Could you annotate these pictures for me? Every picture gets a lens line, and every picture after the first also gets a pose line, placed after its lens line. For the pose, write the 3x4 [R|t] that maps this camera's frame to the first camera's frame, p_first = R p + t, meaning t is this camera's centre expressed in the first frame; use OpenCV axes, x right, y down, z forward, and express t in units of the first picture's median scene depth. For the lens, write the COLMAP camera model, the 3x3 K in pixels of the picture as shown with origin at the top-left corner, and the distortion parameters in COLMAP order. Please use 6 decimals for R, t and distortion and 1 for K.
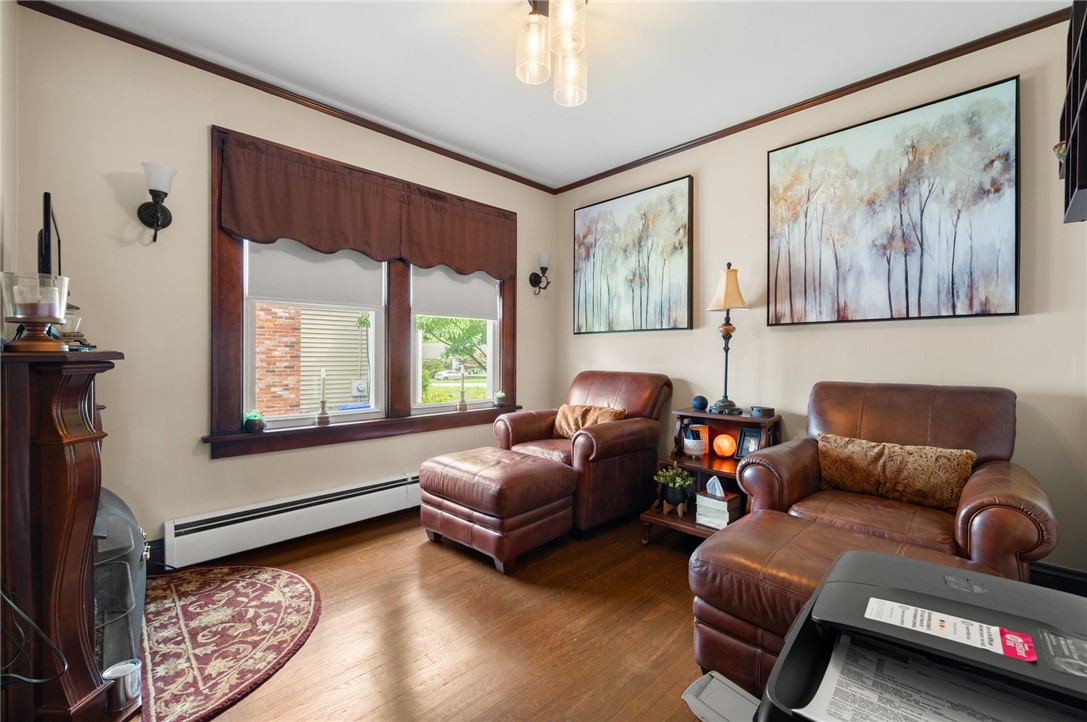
lens RADIAL K [[456.5, 0, 544.4], [0, 456.5, 356.3], [0, 0, 1]] dist [0.000010, 0.000227]
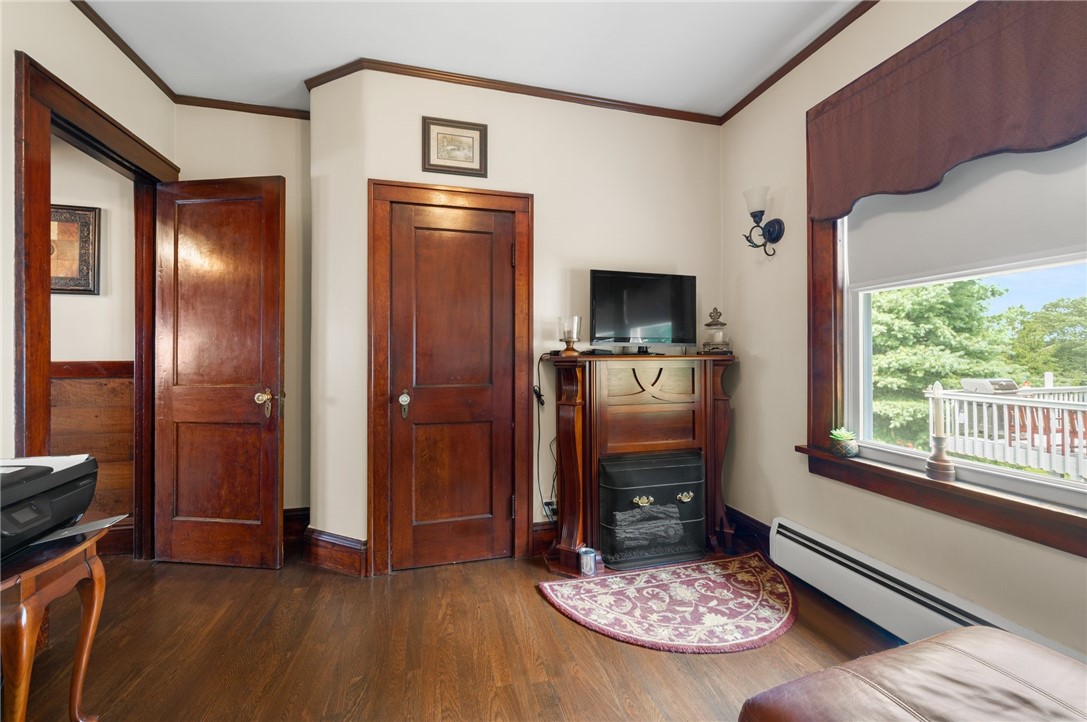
lens RADIAL K [[433.0, 0, 546.2], [0, 433.0, 353.6], [0, 0, 1]] dist [-0.000731, -0.000281]
pose [[-0.490868, -0.005758, -0.871215, 0.348396], [-0.001978, 0.999983, -0.005494, -0.009299], [0.871232, -0.000974, -0.490871, 1.147494]]
